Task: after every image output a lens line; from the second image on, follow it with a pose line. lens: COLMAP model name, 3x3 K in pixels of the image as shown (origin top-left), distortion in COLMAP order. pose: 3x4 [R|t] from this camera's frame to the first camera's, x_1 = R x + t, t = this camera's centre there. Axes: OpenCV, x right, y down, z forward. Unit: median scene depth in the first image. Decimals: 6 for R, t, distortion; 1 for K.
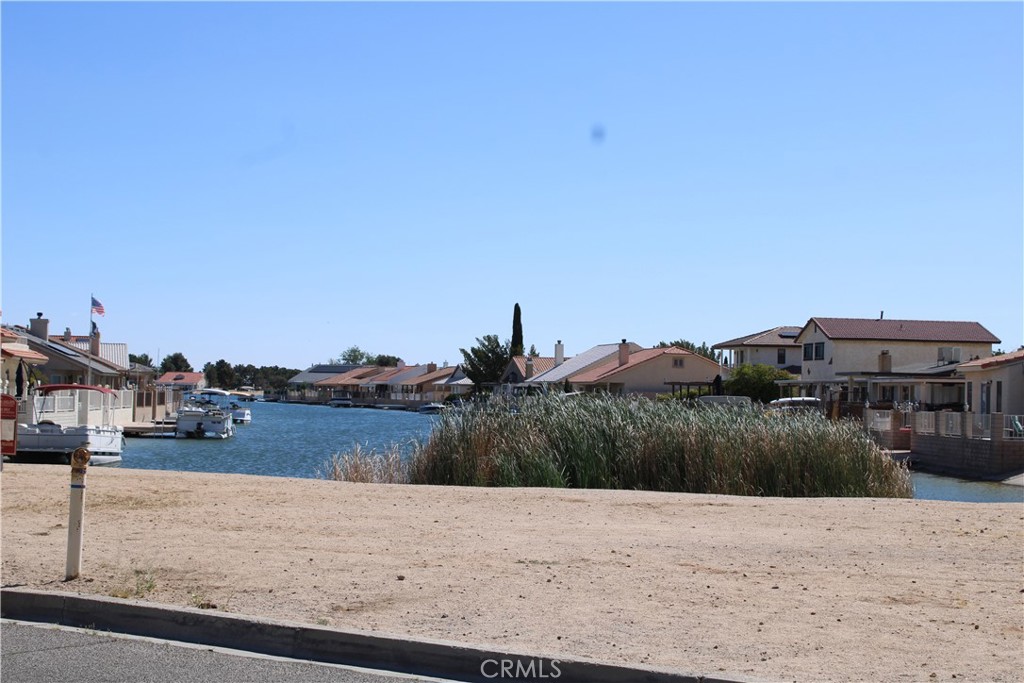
lens RADIAL K [[1814.0, 0, 512.0], [0, 1814.0, 341.5], [0, 0, 1]] dist [0.017478, 0.037790]
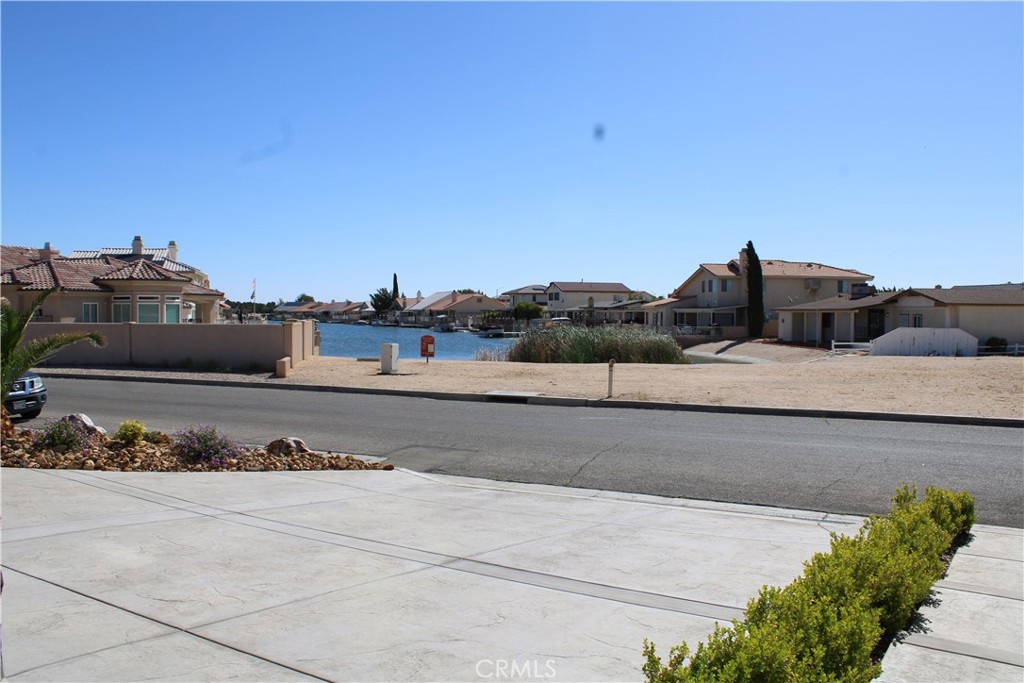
lens RADIAL K [[864.8, 0, 512.0], [0, 864.8, 341.5], [0, 0, 1]] dist [-0.166774, 0.177156]
pose [[0.982783, -0.023418, 0.183272, -0.079000], [0.011474, 0.997756, 0.065962, -0.009333], [-0.184405, -0.062723, 0.980847, -0.062232]]
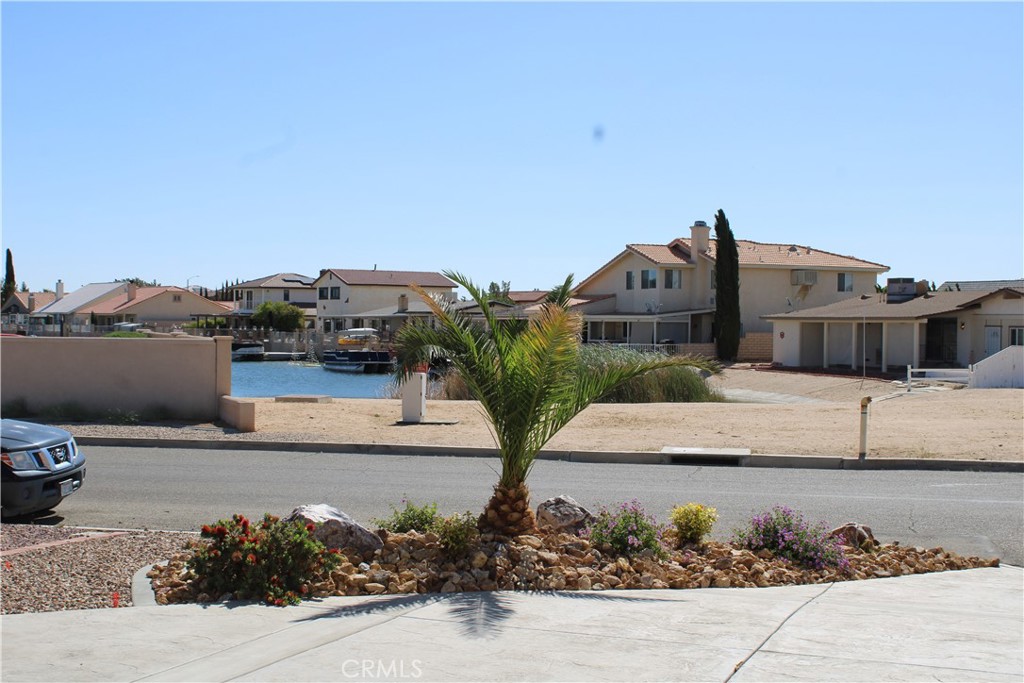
lens RADIAL K [[1424.6, 0, 512.0], [0, 1424.6, 341.5], [0, 0, 1]] dist [-0.029861, -0.055825]
pose [[0.906328, -0.017475, 0.422213, -0.150713], [-0.003608, 0.998788, 0.049084, -0.010271], [-0.422559, -0.046009, 0.905167, -0.044556]]
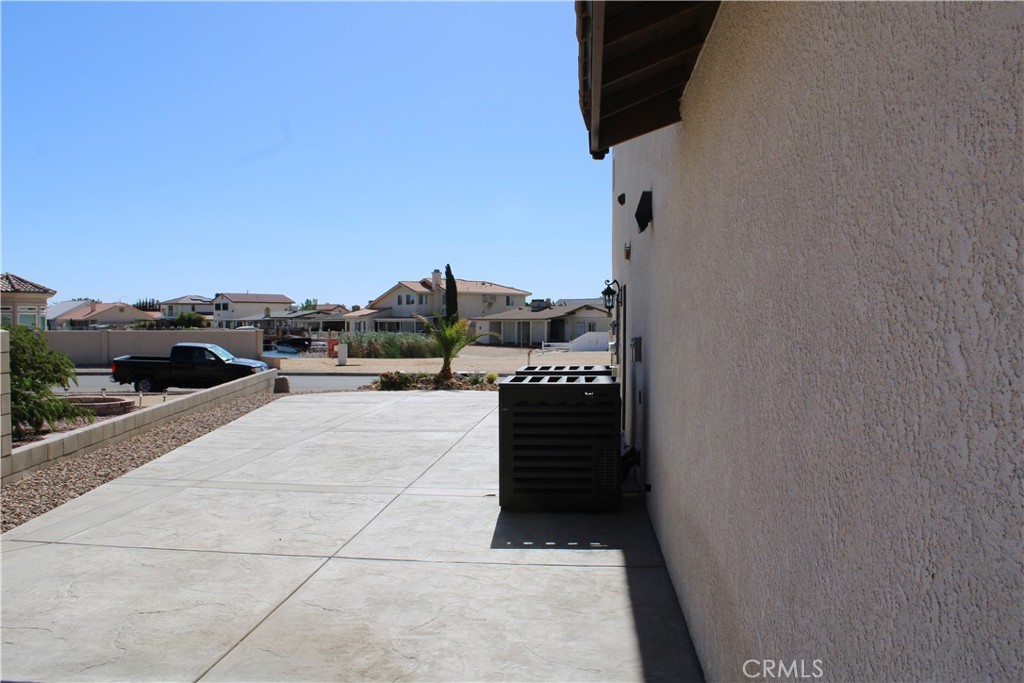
lens RADIAL K [[864.8, 0, 512.0], [0, 864.8, 341.5], [0, 0, 1]] dist [-0.166774, 0.177156]
pose [[0.779151, -0.032007, 0.626018, -0.220812], [-0.005222, 0.998329, 0.057542, -0.014056], [-0.626814, -0.048103, 0.777683, -0.122981]]
